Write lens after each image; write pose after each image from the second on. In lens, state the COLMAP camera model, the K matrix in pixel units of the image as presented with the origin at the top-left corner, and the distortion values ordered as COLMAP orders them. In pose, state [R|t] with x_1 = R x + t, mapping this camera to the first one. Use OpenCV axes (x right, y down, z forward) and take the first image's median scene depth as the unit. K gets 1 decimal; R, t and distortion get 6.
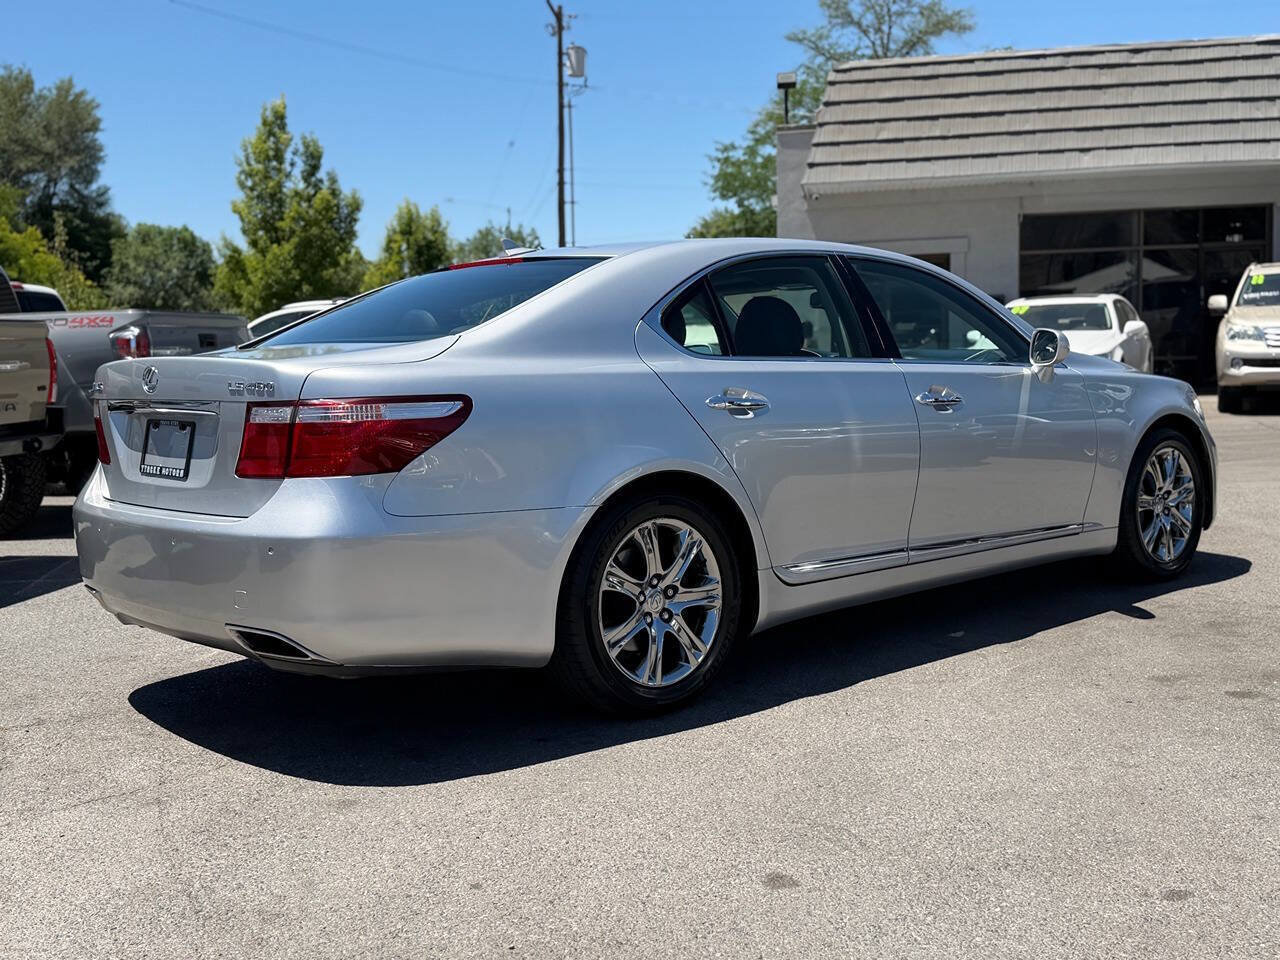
lens RADIAL K [[1386.1, 0, 648.1], [0, 1386.1, 488.8], [0, 0, 1]] dist [0.066145, 0.000000]
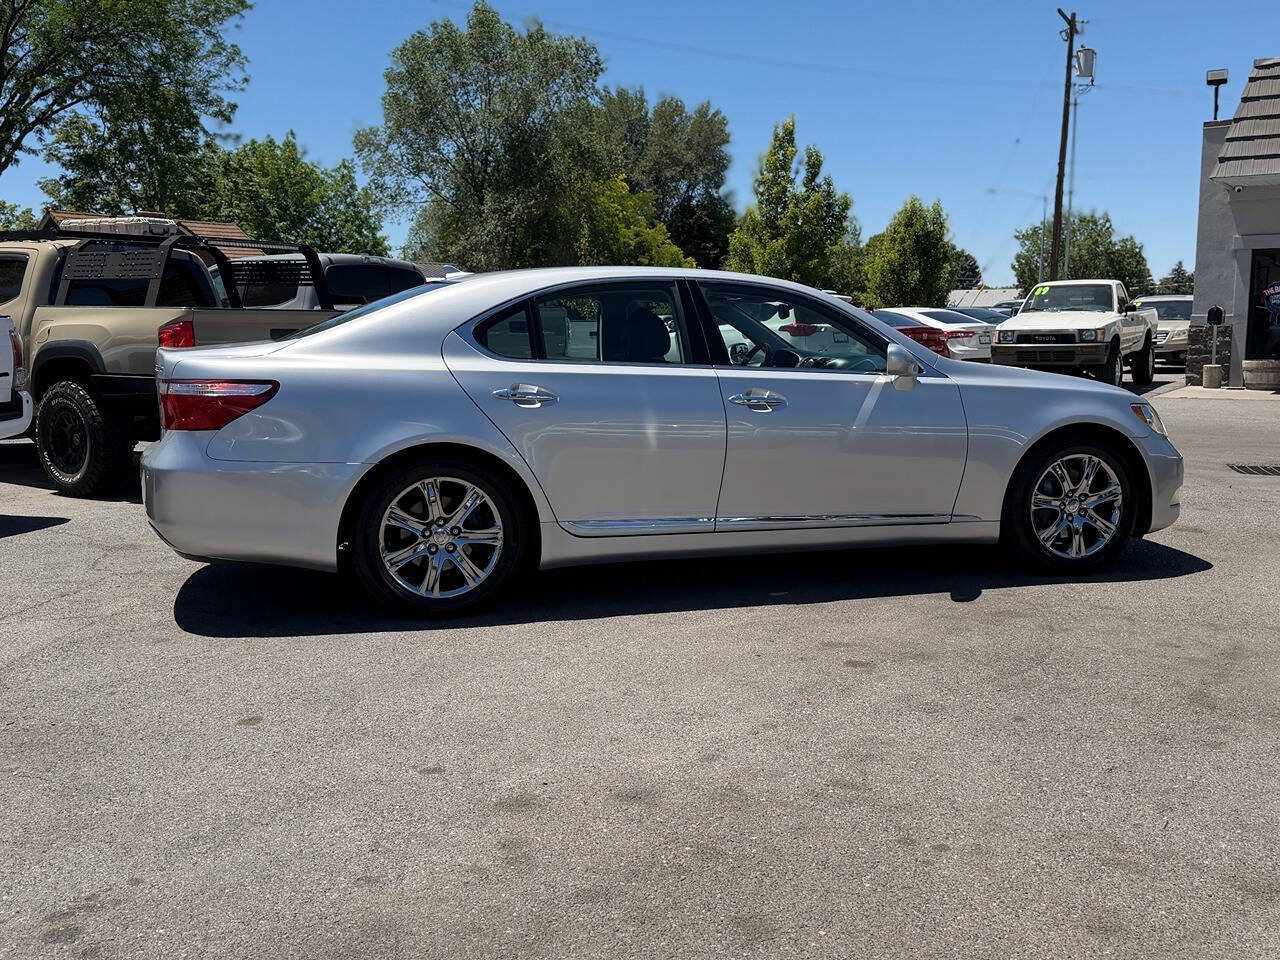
lens RADIAL K [[1205.6, 0, 661.5], [0, 1205.6, 465.8], [0, 0, 1]] dist [0.061979, 0.000000]
pose [[0.903132, 0.075580, -0.422659, 0.633938], [-0.067546, 0.997137, 0.033977, -0.040011], [0.424017, -0.002137, 0.905652, 0.005747]]
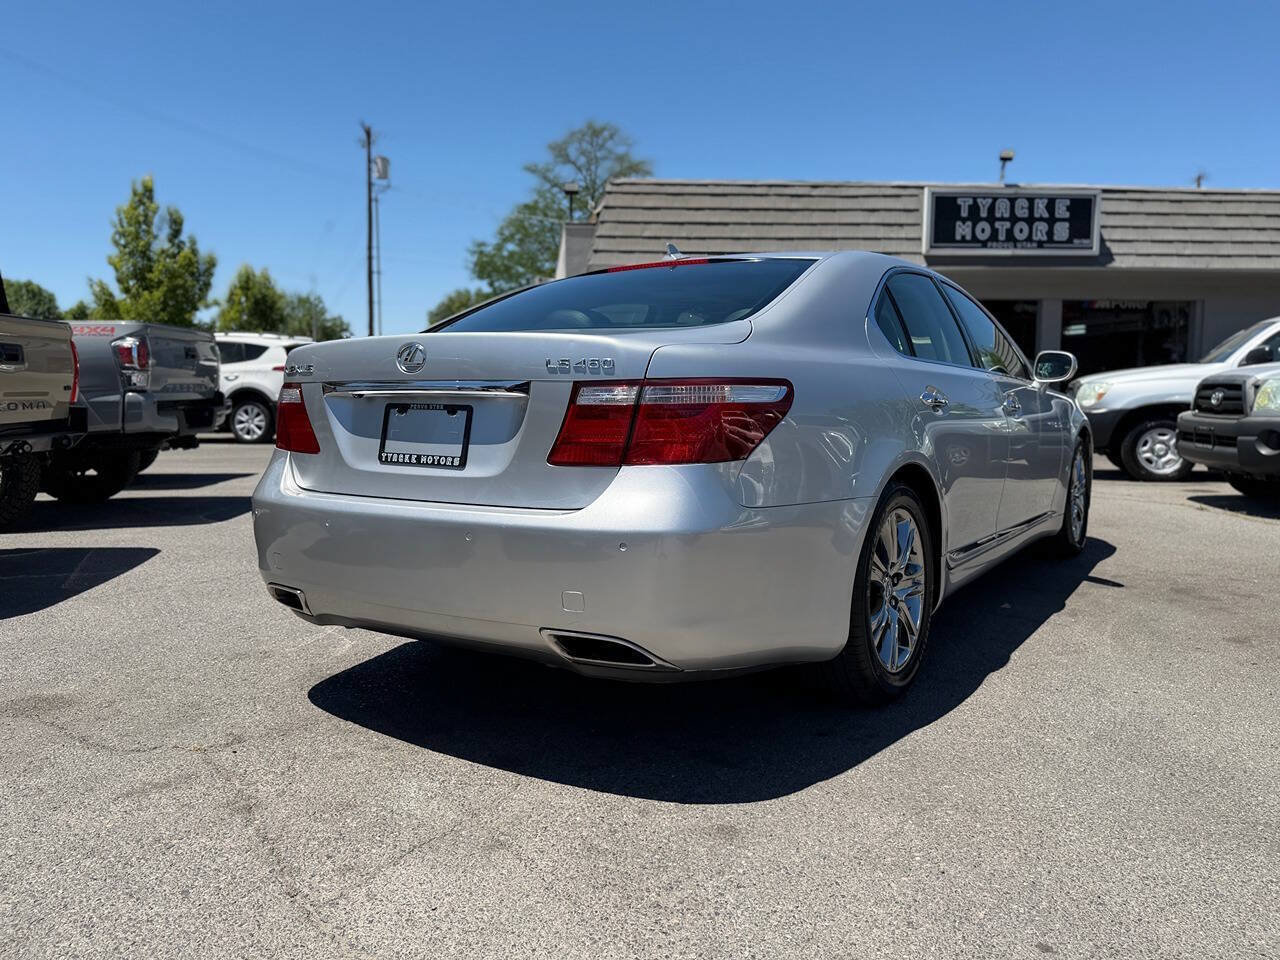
lens RADIAL K [[963.2, 0, 642.6], [0, 963.2, 480.1], [0, 0, 1]] dist [0.063254, -0.082241]
pose [[0.969029, 0.001968, 0.246937, -0.315985], [0.000218, 0.999961, -0.008823, 0.005570], [-0.246945, 0.008604, 0.968991, 0.309468]]
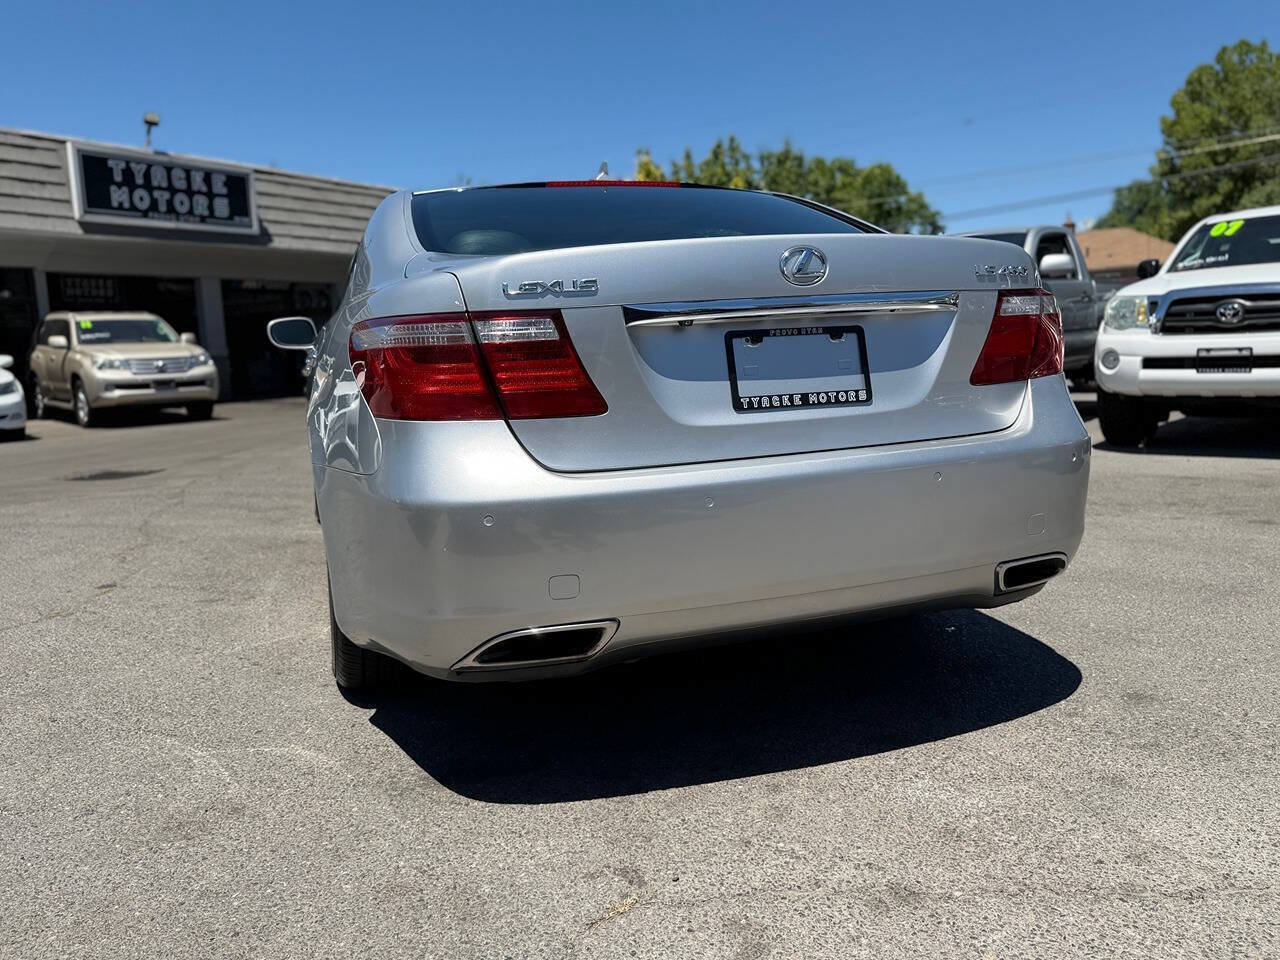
lens RADIAL K [[963.2, 0, 640.8], [0, 963.2, 481.7], [0, 0, 1]] dist [0.063254, -0.082241]
pose [[0.395774, -0.117075, 0.910855, -0.722787], [0.131791, 0.988815, 0.069831, -0.014440], [-0.908842, 0.092405, 0.406777, 0.768353]]
